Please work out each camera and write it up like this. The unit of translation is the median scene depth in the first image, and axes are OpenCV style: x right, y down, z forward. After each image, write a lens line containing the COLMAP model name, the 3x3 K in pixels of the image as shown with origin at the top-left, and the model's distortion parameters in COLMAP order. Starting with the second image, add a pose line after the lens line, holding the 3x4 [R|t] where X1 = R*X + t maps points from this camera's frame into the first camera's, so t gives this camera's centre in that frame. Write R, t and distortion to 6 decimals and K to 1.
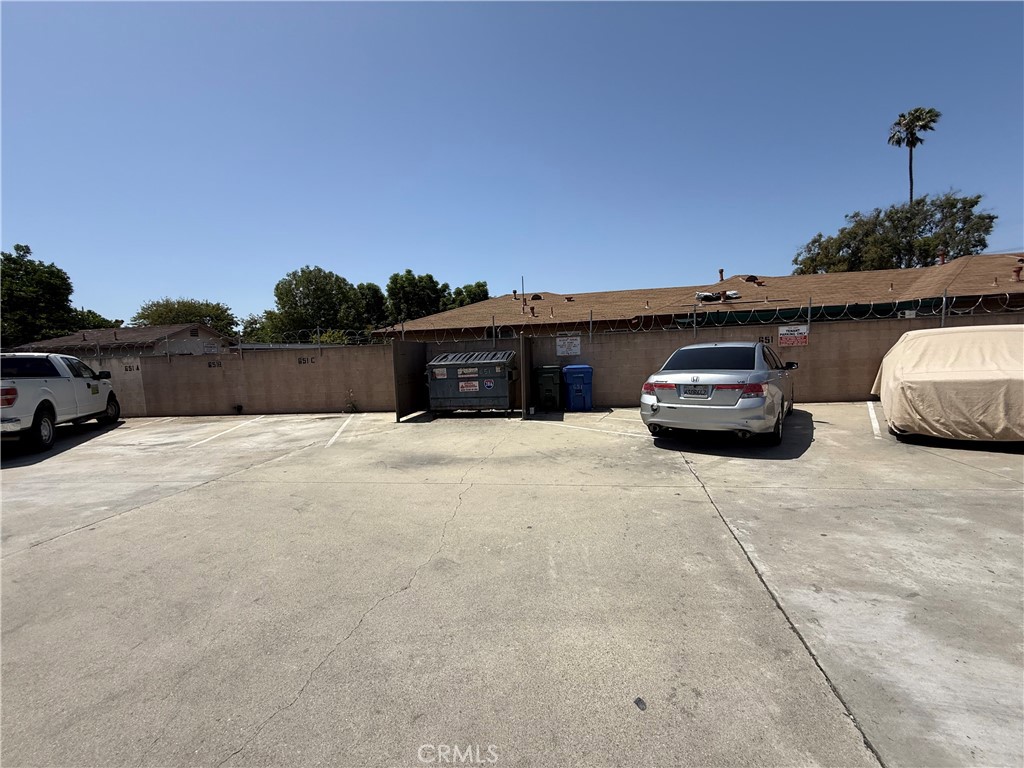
lens RADIAL K [[407.2, 0, 509.1], [0, 407.2, 383.6], [0, 0, 1]] dist [-0.000380, -0.000320]
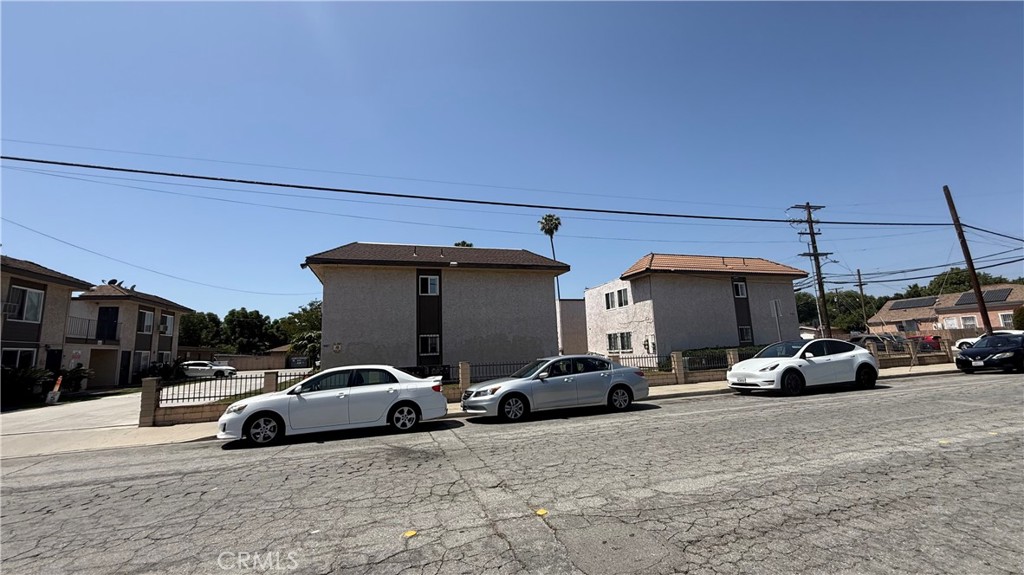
lens RADIAL K [[409.3, 0, 509.6], [0, 409.3, 289.1], [0, 0, 1]] dist [0.001633, 0.000119]
pose [[0.896929, 0.072821, 0.436137, -0.006377], [0.035431, 0.971338, -0.235048, 0.077882], [-0.440753, 0.226274, 0.868641, -0.945807]]
